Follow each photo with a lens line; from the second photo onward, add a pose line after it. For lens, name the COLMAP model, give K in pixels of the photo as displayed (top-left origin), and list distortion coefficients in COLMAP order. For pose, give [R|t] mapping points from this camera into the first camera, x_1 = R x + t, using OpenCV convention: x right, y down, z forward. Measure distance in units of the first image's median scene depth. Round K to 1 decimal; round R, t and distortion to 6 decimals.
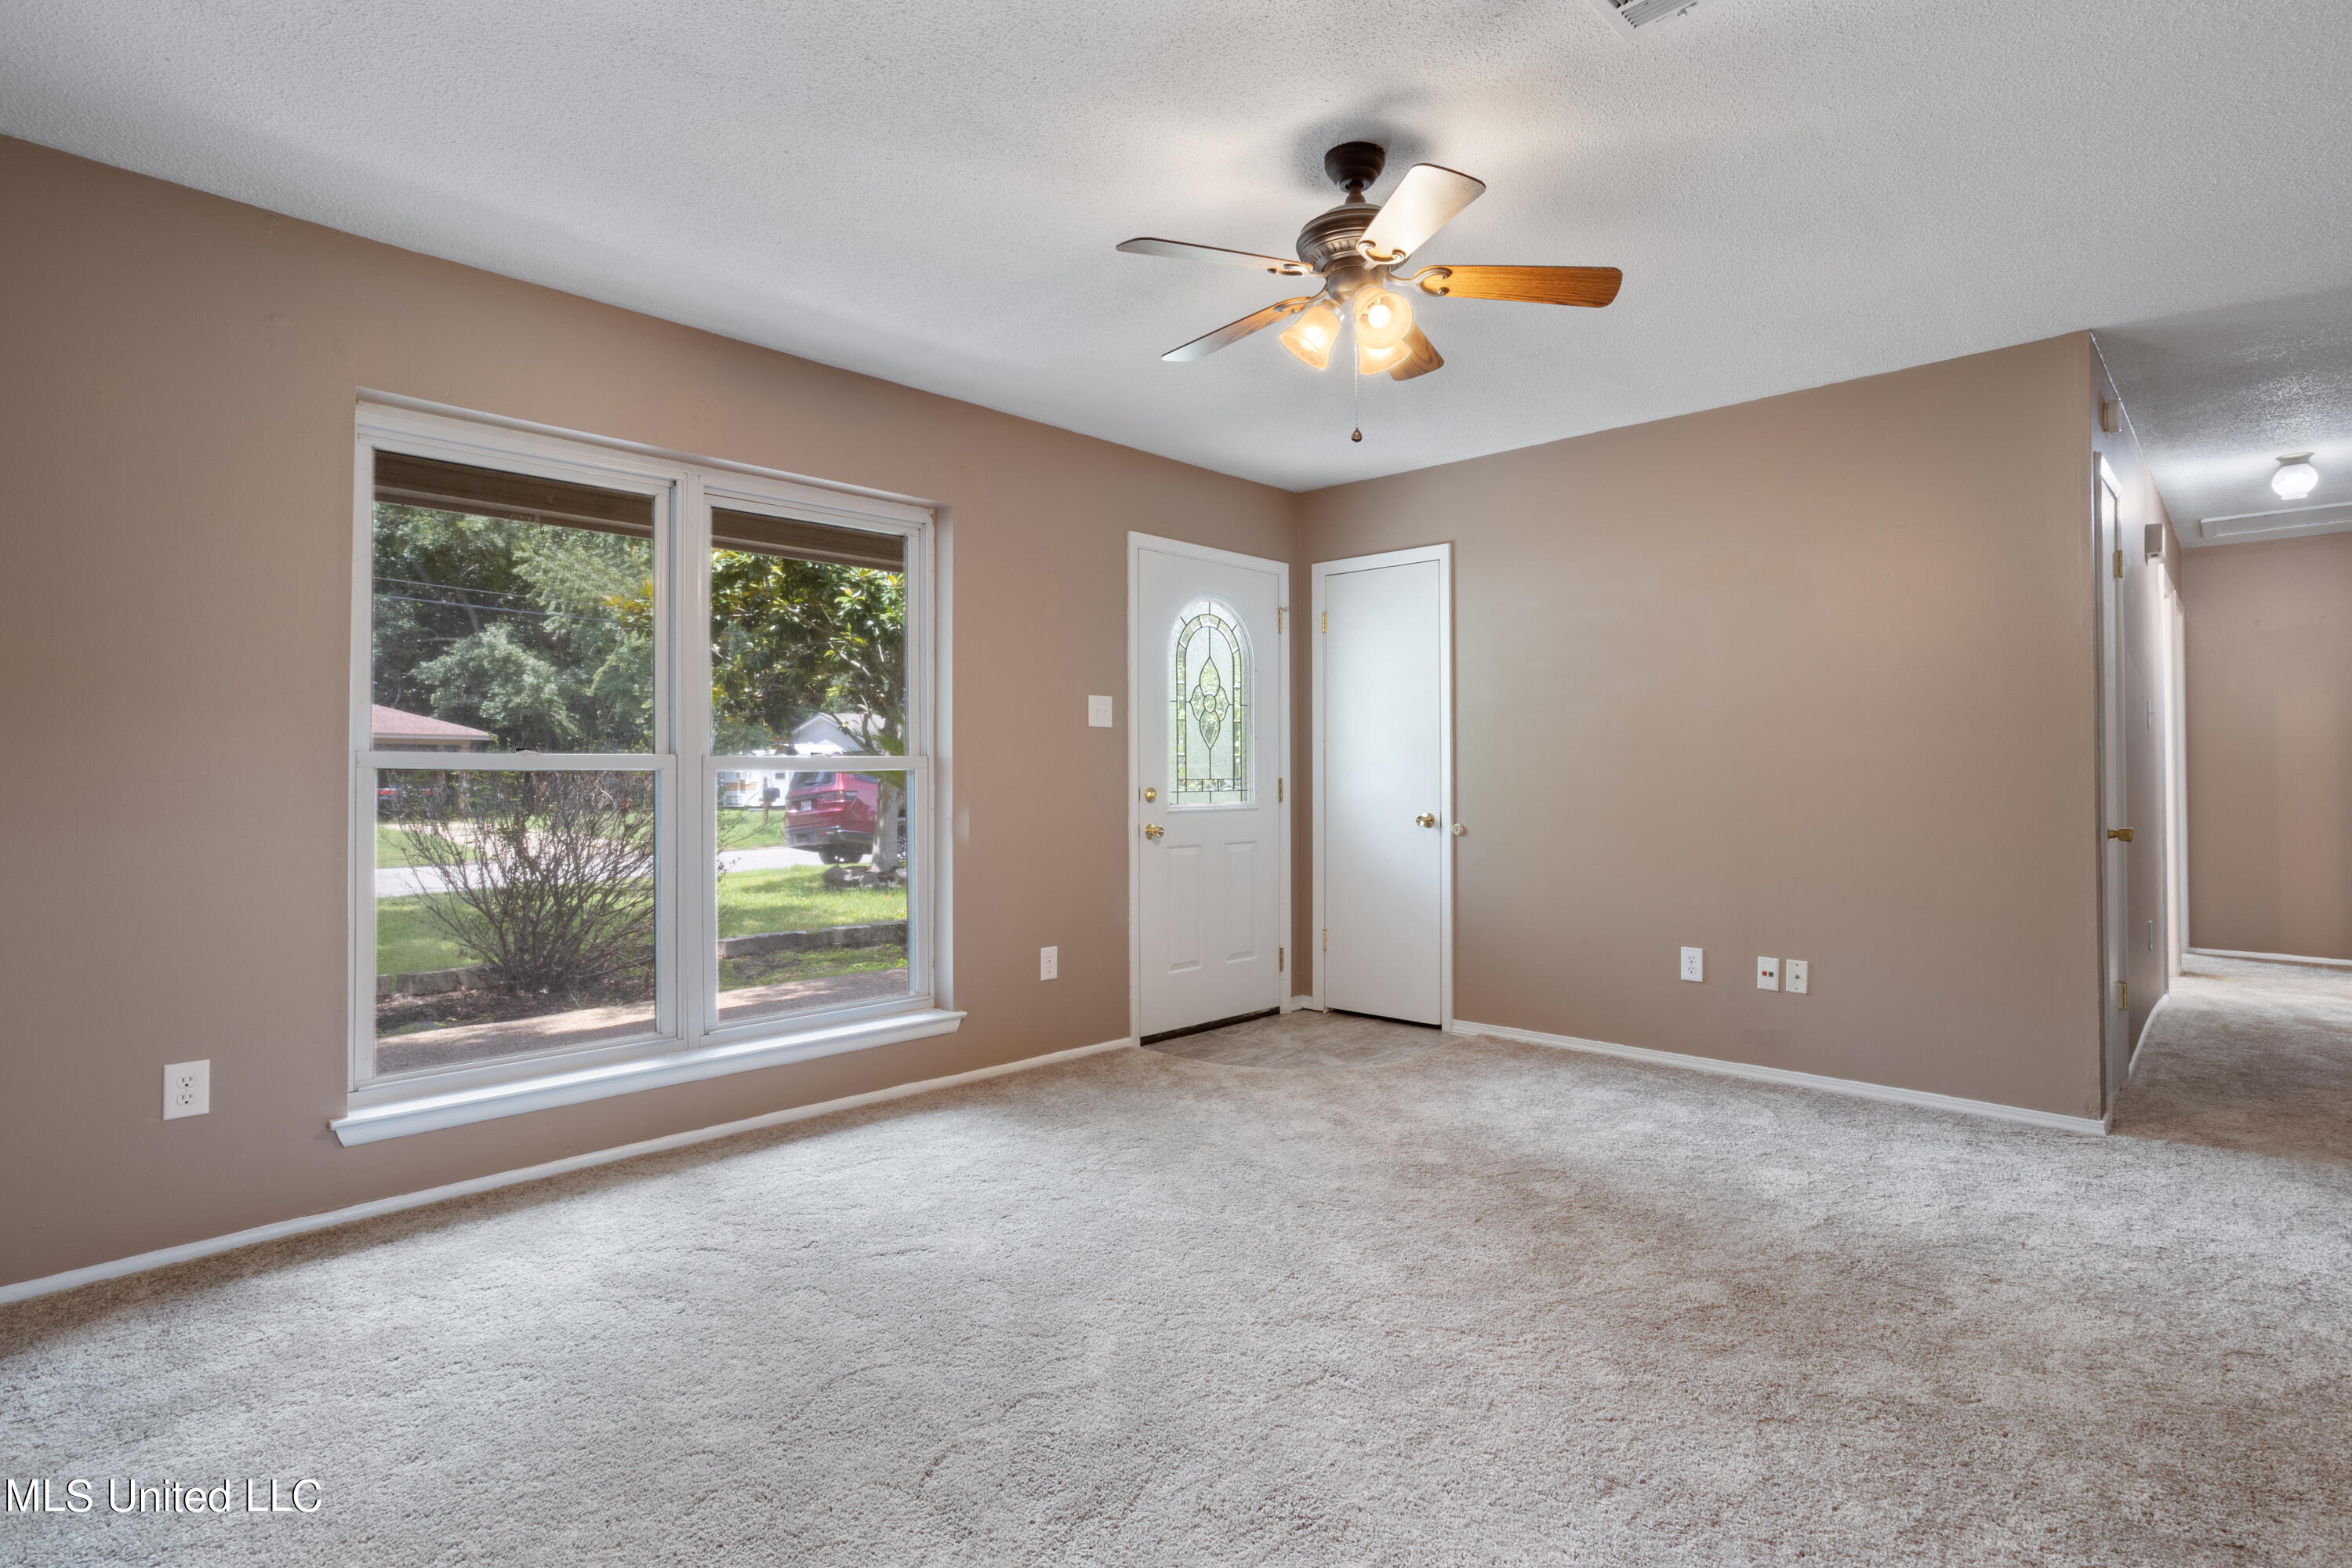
lens RADIAL K [[1190.9, 0, 1170.9], [0, 1190.9, 770.7], [0, 0, 1]] dist [-0.004052, -0.000069]
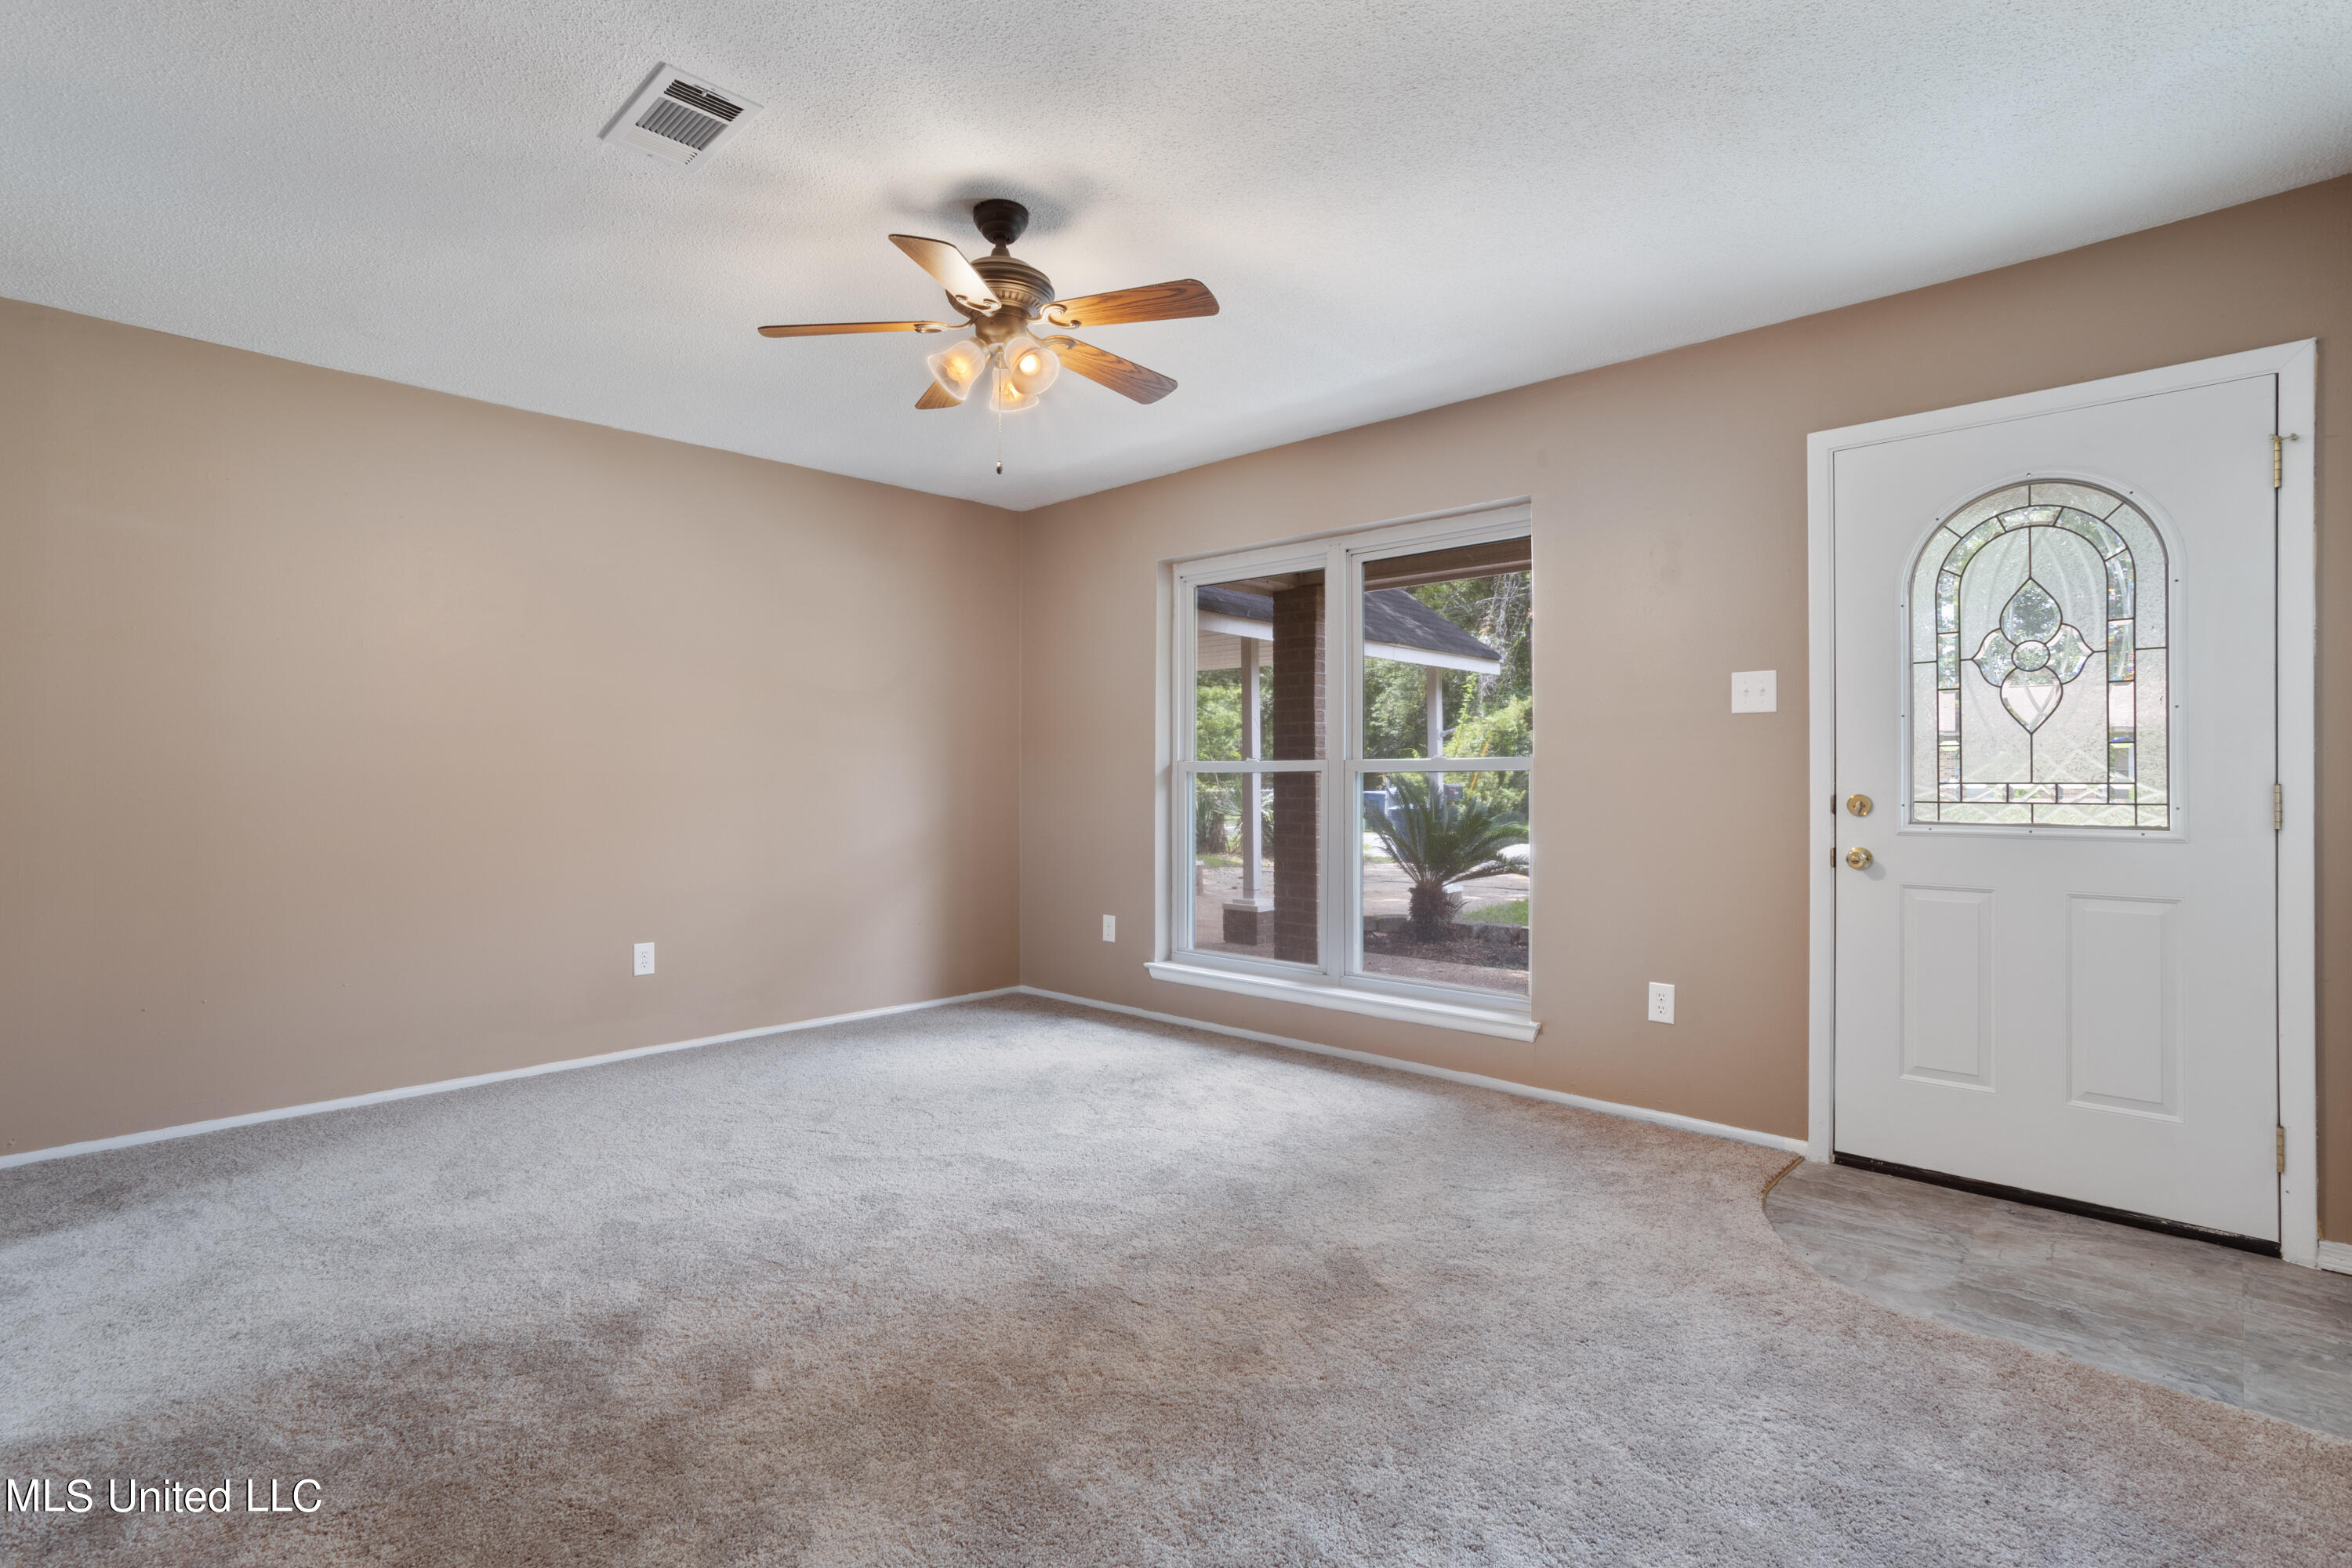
lens RADIAL K [[1129.9, 0, 1170.2], [0, 1129.9, 771.4], [0, 0, 1]] dist [-0.019383, 0.000477]
pose [[0.015488, 0.003058, -0.999875, 0.738842], [0.008947, 0.999955, 0.003196, -0.005334], [0.999840, -0.008995, 0.015460, 0.707420]]
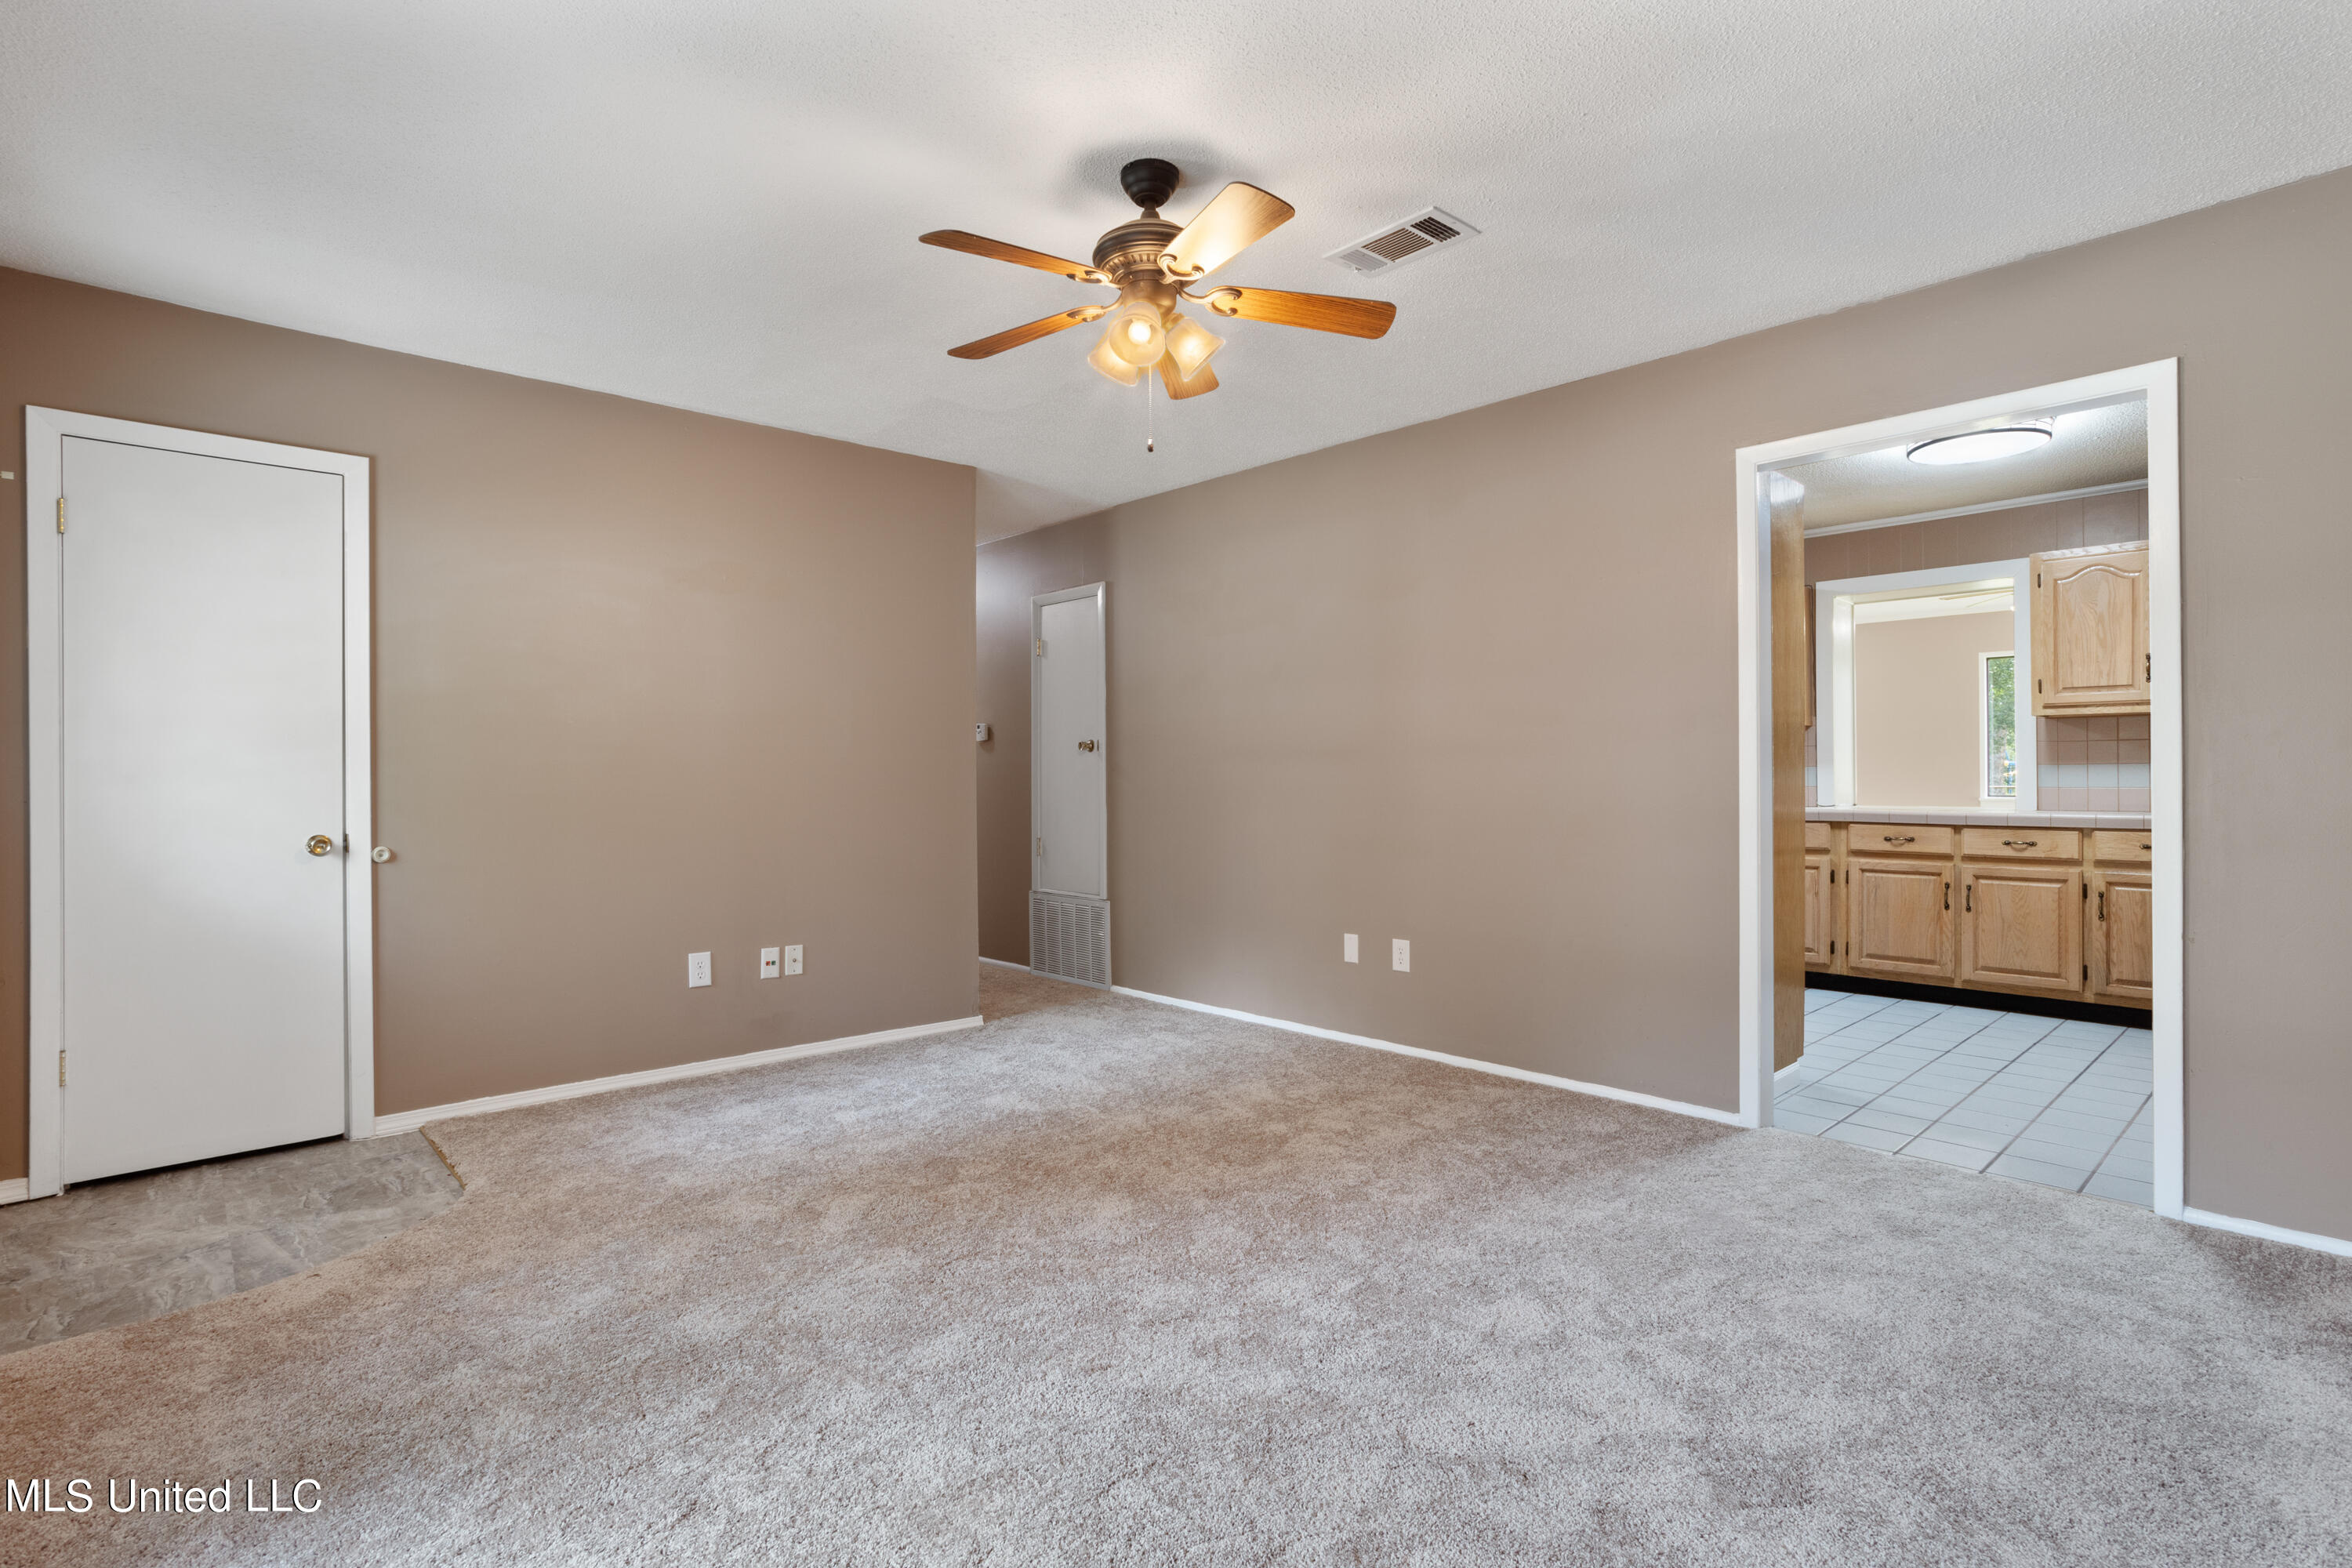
lens RADIAL K [[1190.9, 0, 1170.9], [0, 1190.9, 770.7], [0, 0, 1]] dist [-0.004052, -0.000069]
pose [[0.059863, 0.002059, 0.998205, -0.550573], [-0.002075, 0.999996, -0.001938, -0.002133], [-0.998204, -0.001955, 0.059867, 0.571271]]
